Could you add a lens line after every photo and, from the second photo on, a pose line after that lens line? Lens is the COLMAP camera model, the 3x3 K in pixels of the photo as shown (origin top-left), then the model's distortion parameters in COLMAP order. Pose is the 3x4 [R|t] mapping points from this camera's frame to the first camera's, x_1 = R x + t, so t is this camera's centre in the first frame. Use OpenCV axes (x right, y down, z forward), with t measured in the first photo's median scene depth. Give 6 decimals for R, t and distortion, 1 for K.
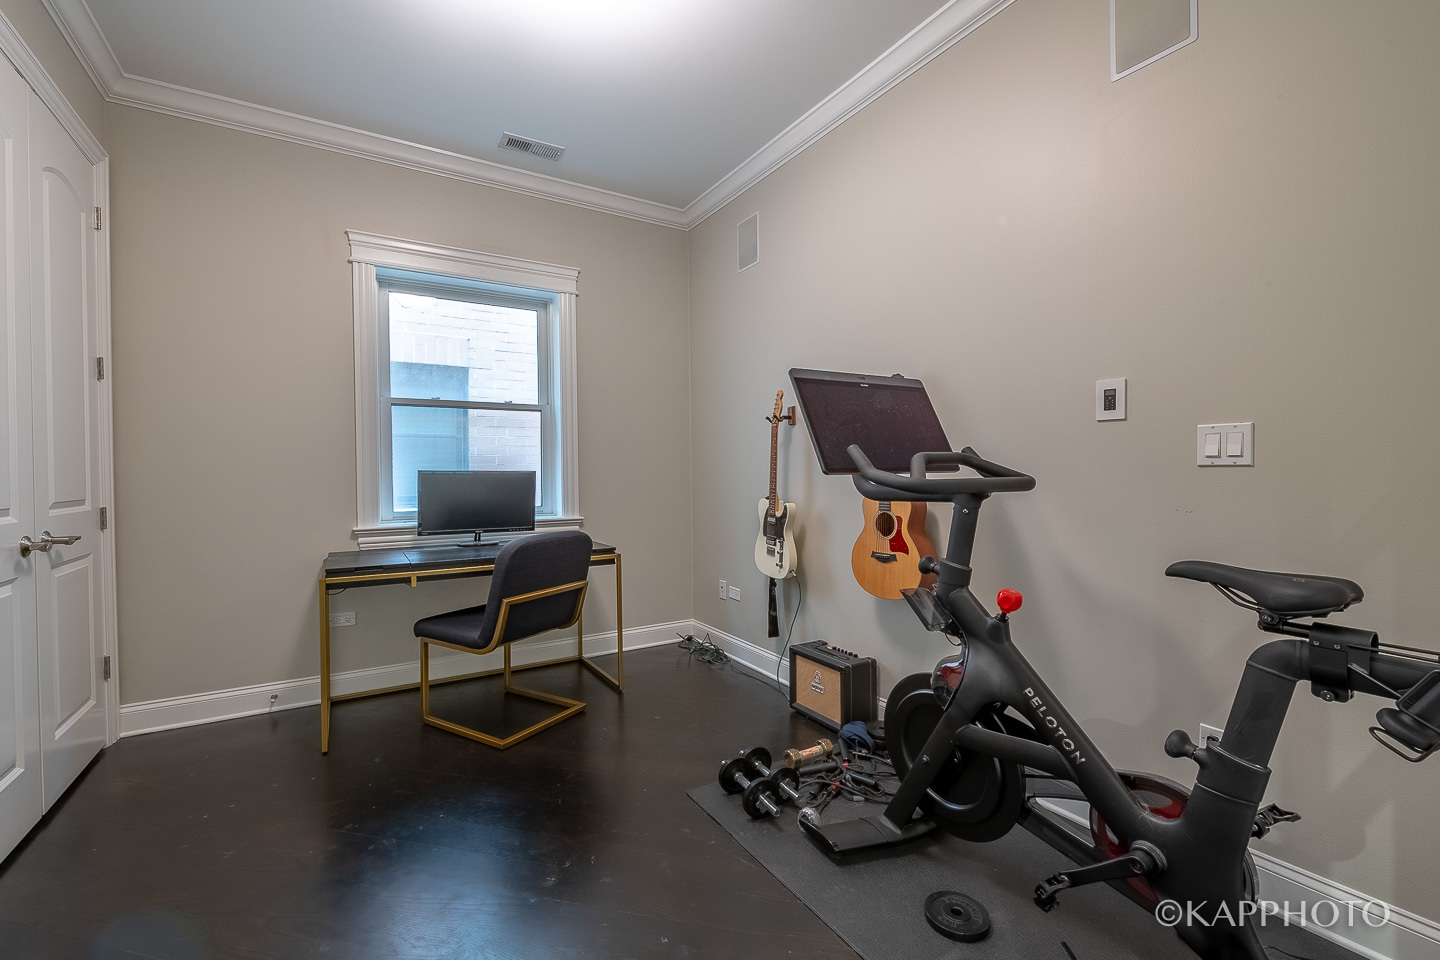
lens RADIAL K [[588.4, 0, 716.1], [0, 588.4, 477.9], [0, 0, 1]] dist [0.000124, -0.004280]
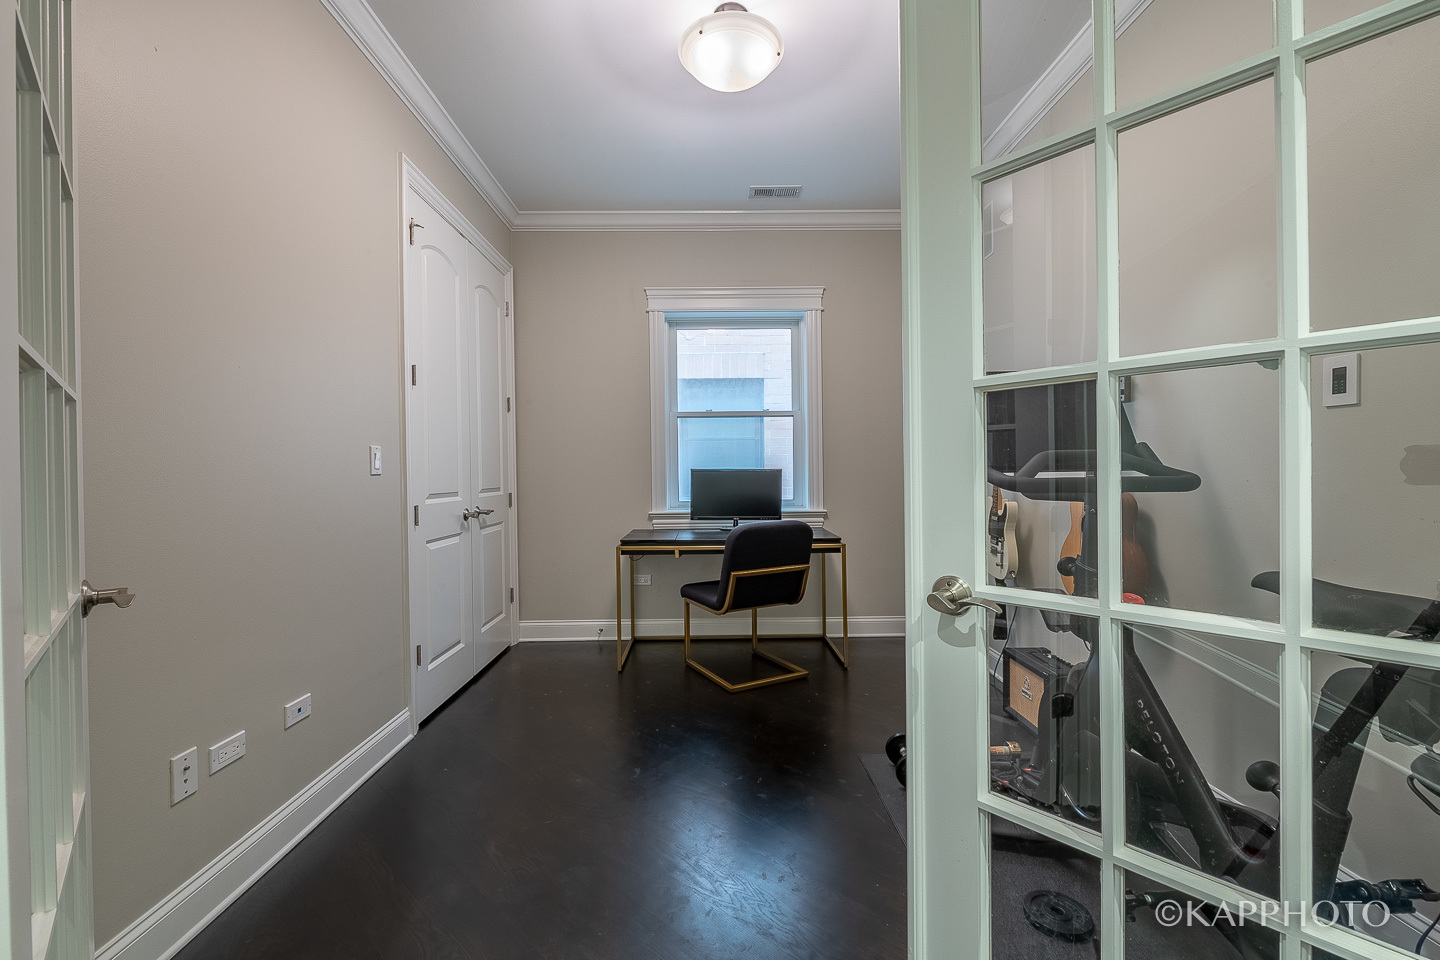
lens RADIAL K [[572.8, 0, 715.6], [0, 572.8, 477.7], [0, 0, 1]] dist [-0.000836, -0.003444]
pose [[0.869605, 0.005316, -0.493720, 0.153737], [-0.002473, 0.999976, 0.006411, -0.001217], [0.493742, -0.004354, 0.869598, -0.052190]]
